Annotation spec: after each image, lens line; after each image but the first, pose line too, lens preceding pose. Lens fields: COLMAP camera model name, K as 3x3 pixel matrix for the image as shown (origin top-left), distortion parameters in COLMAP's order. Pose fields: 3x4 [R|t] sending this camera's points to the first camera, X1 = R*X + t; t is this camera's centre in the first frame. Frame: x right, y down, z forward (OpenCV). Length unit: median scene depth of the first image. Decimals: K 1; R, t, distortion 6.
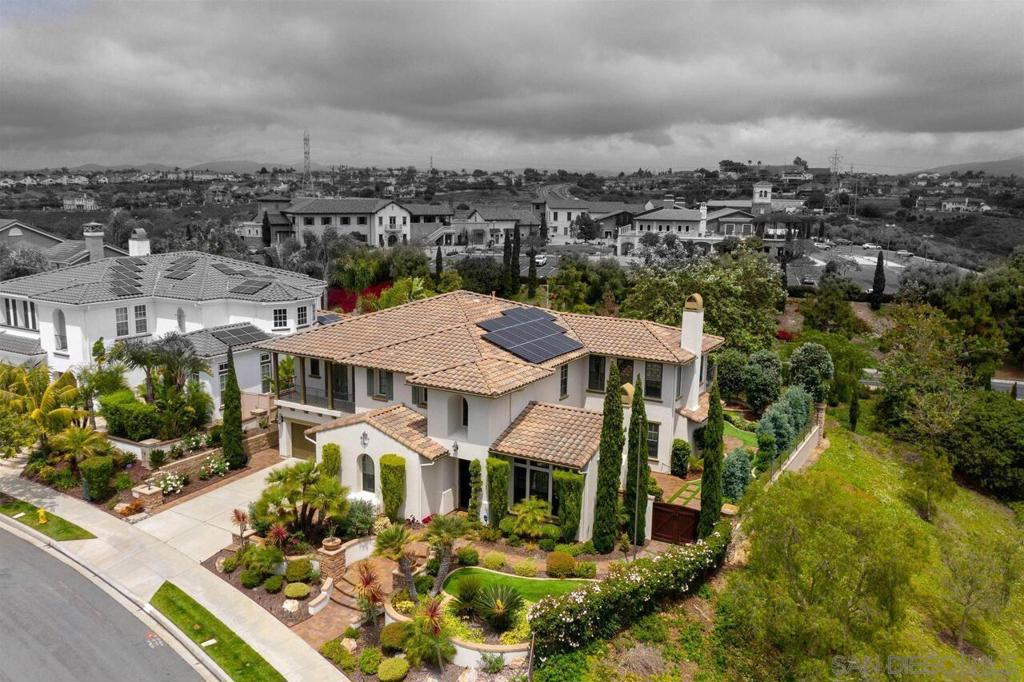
lens RADIAL K [[862.1, 0, 512.0], [0, 862.1, 341.0], [0, 0, 1]] dist [0.038586, -0.000074]
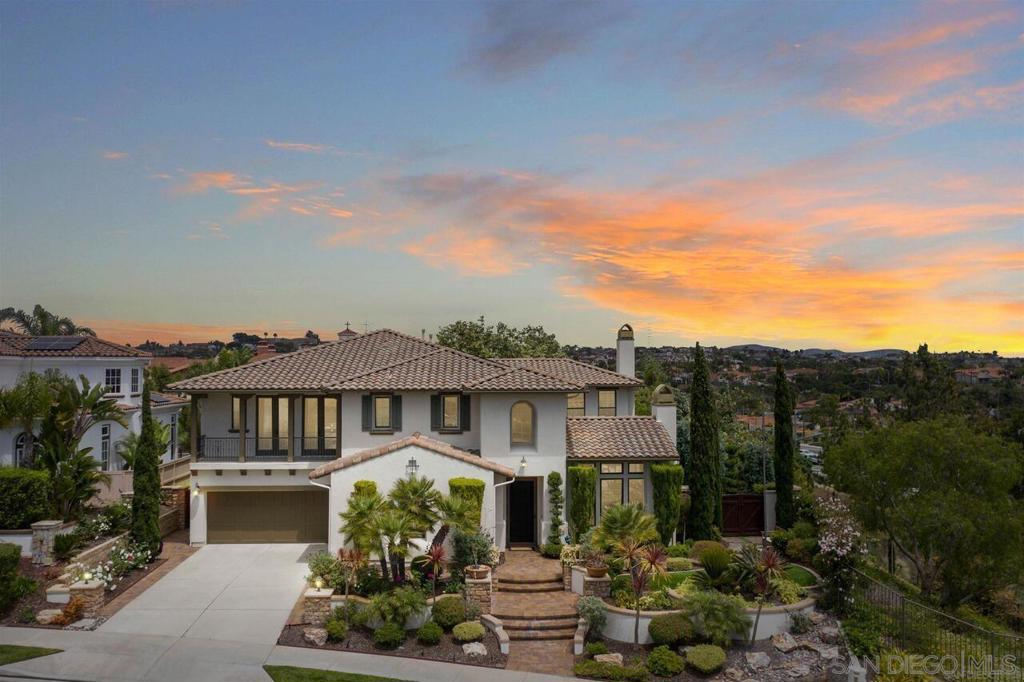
lens RADIAL K [[862.1, 0, 512.0], [0, 862.1, 341.0], [0, 0, 1]] dist [0.038586, -0.000074]
pose [[0.832050, 0.004236, 0.554685, -0.501296], [0.113310, 0.977588, -0.177436, 0.140750], [-0.543005, 0.210487, 0.812922, 0.247114]]
